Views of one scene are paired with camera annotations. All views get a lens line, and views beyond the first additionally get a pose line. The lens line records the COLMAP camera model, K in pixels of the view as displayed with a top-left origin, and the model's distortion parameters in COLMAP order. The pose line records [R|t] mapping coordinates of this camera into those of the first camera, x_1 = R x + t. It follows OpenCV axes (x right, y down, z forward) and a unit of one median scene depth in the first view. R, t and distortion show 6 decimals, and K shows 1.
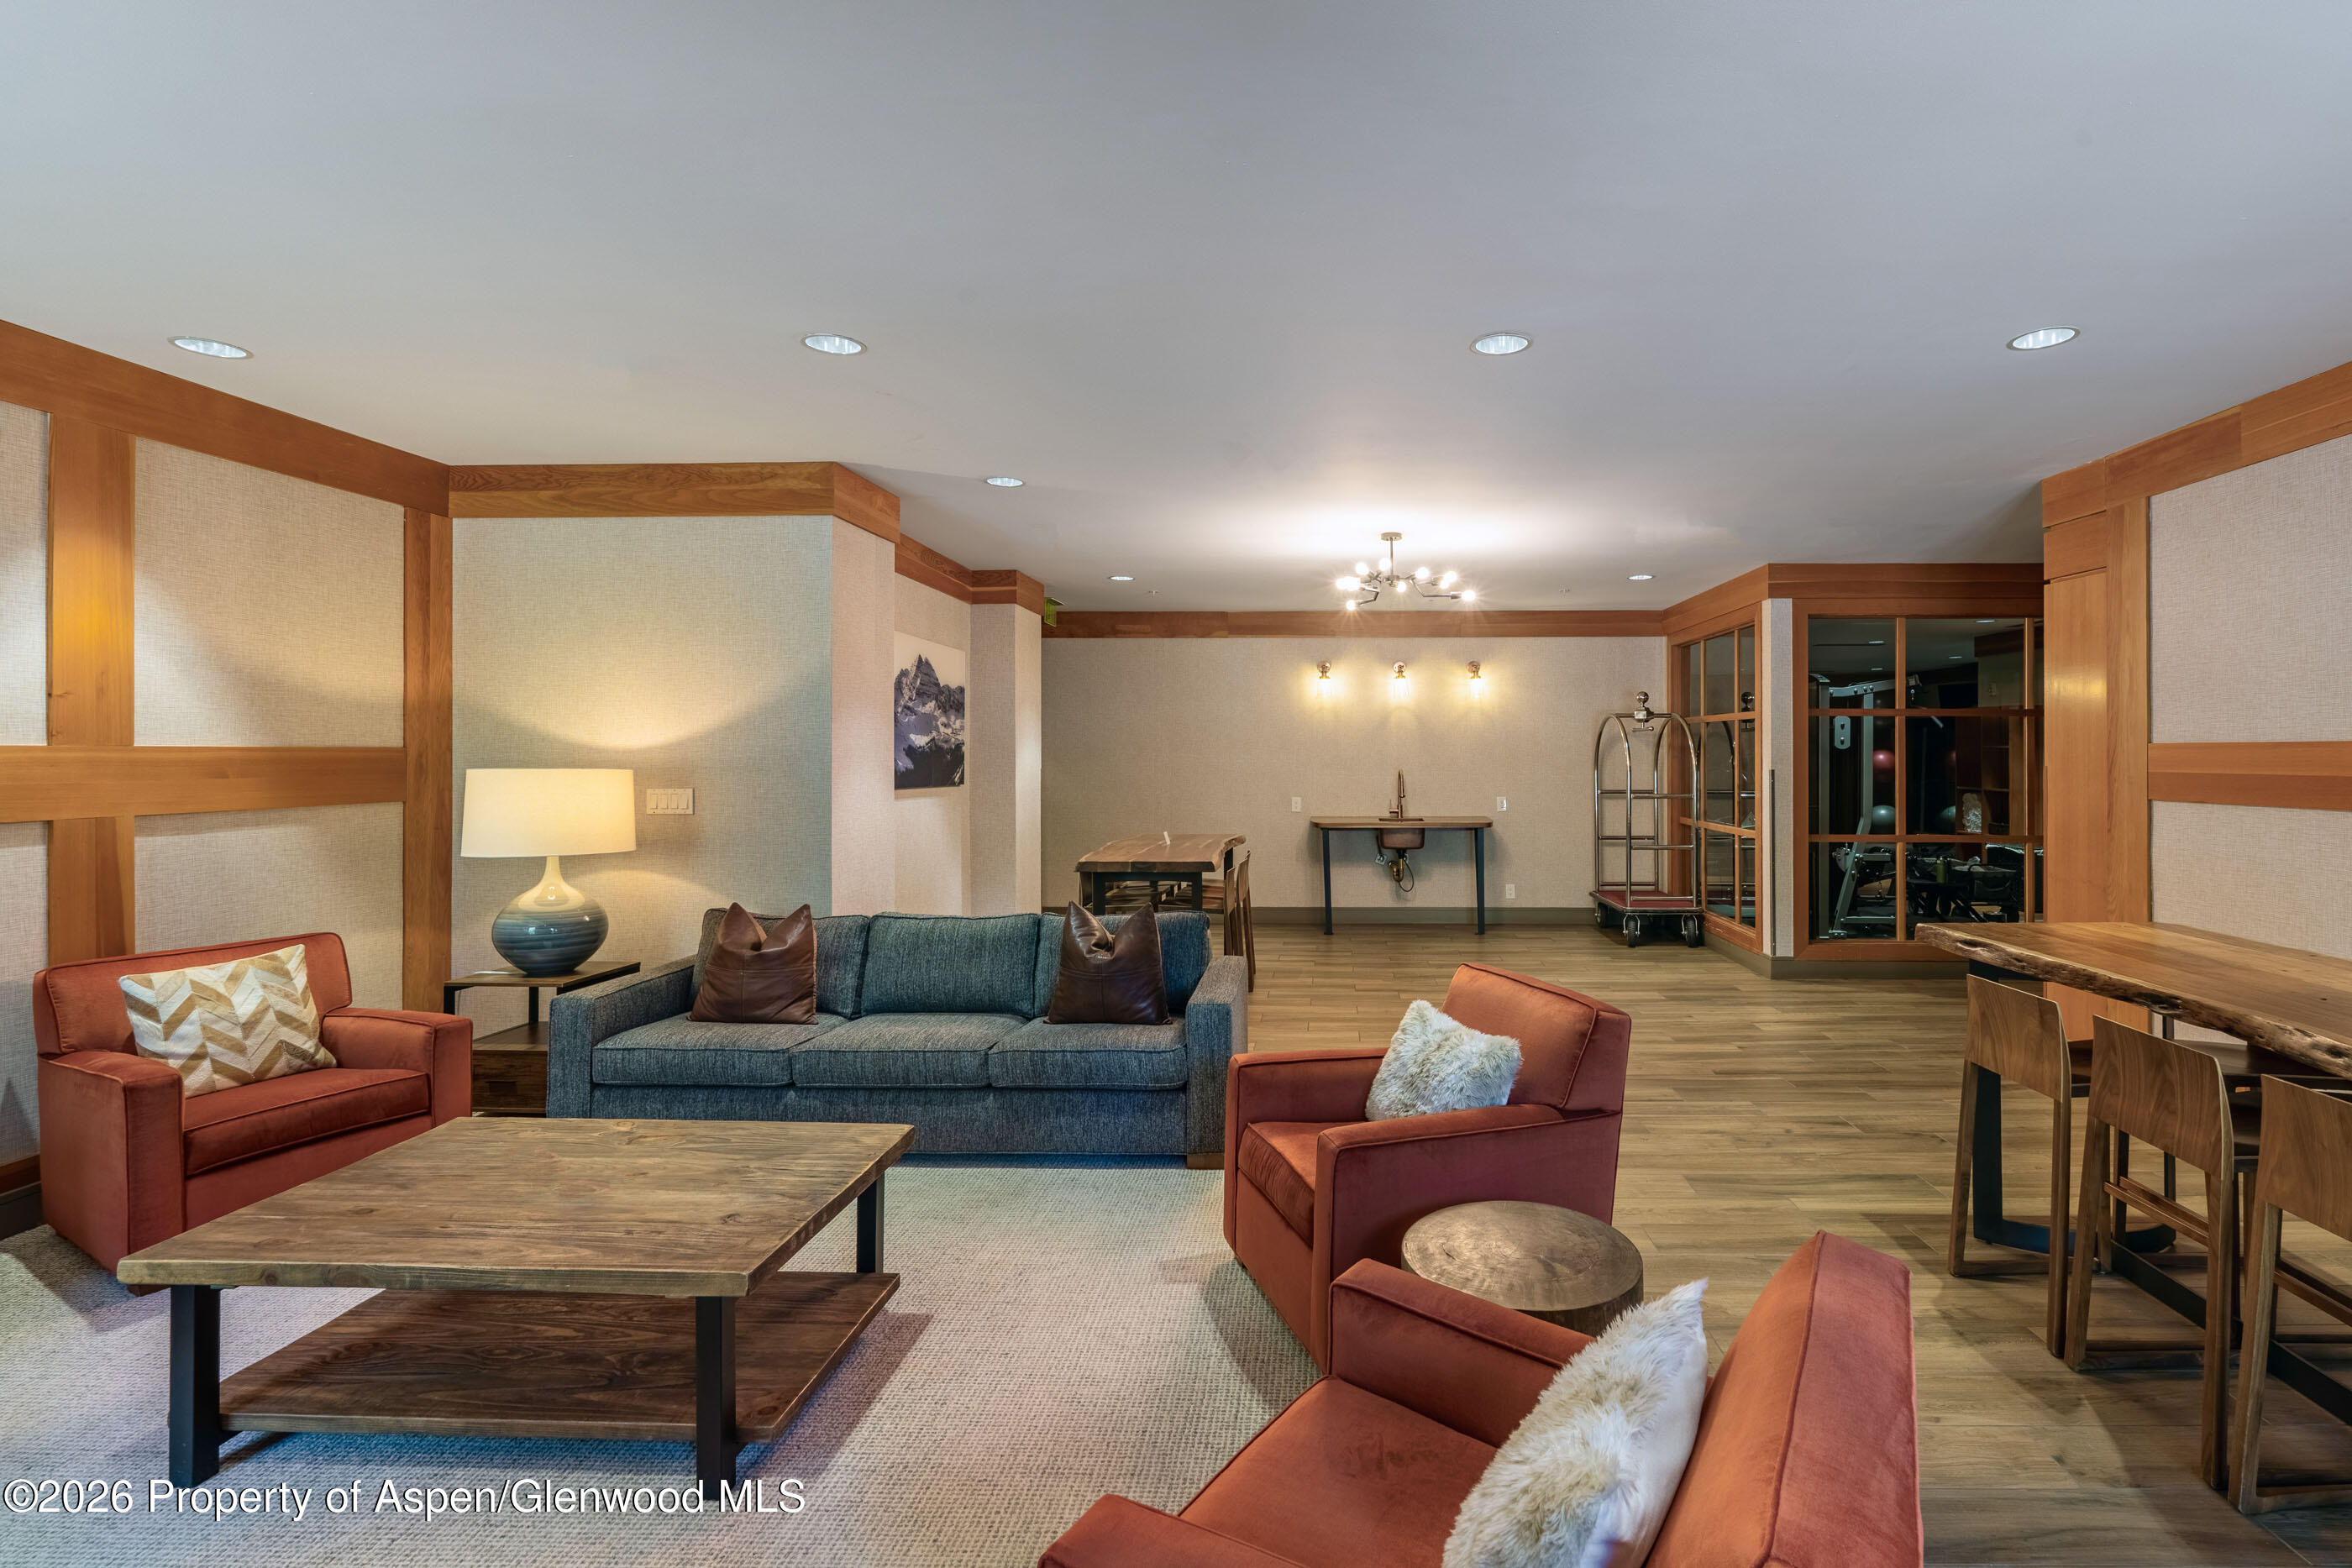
lens RADIAL K [[1083.2, 0, 1176.0], [0, 1083.2, 748.0], [0, 0, 1]] dist [-0.002096, -0.000310]
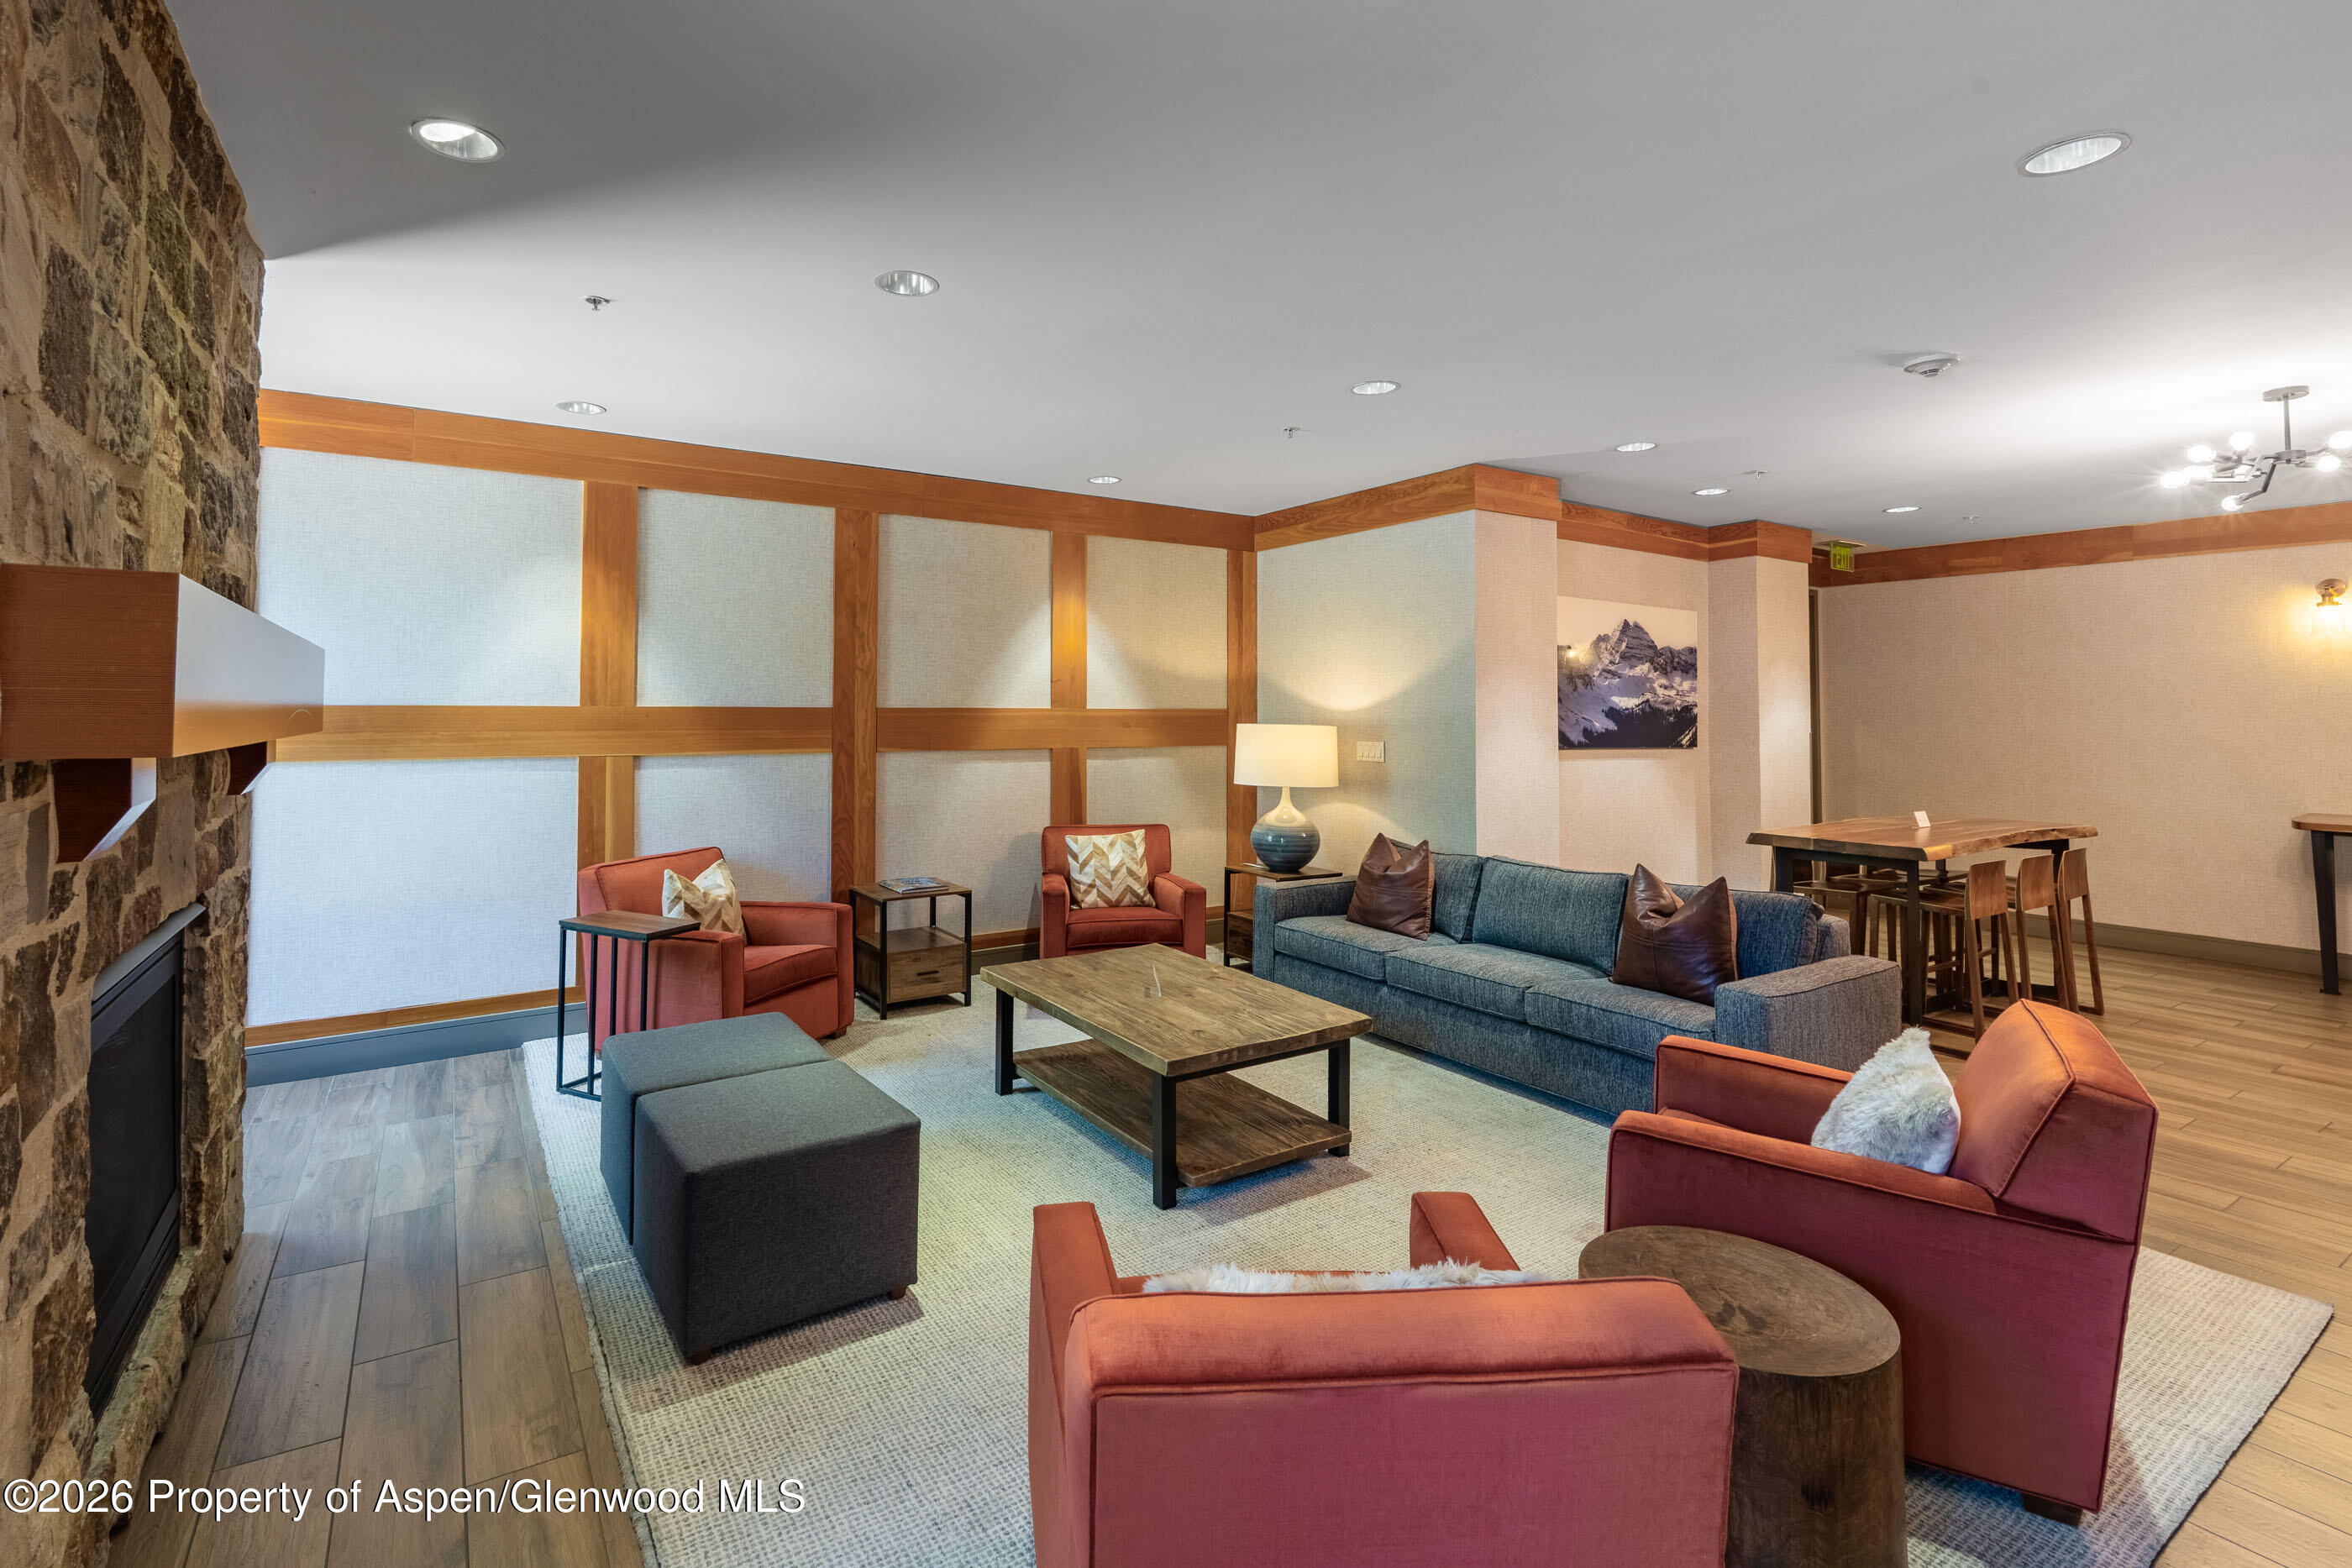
lens RADIAL K [[1076.2, 0, 1175.3], [0, 1076.2, 684.6], [0, 0, 1]] dist [0.000364, -0.000015]
pose [[0.574007, -0.018438, -0.818643, 0.482179], [-0.000478, 0.999739, -0.022852, -0.000547], [0.818850, 0.013509, 0.573848, 0.085246]]
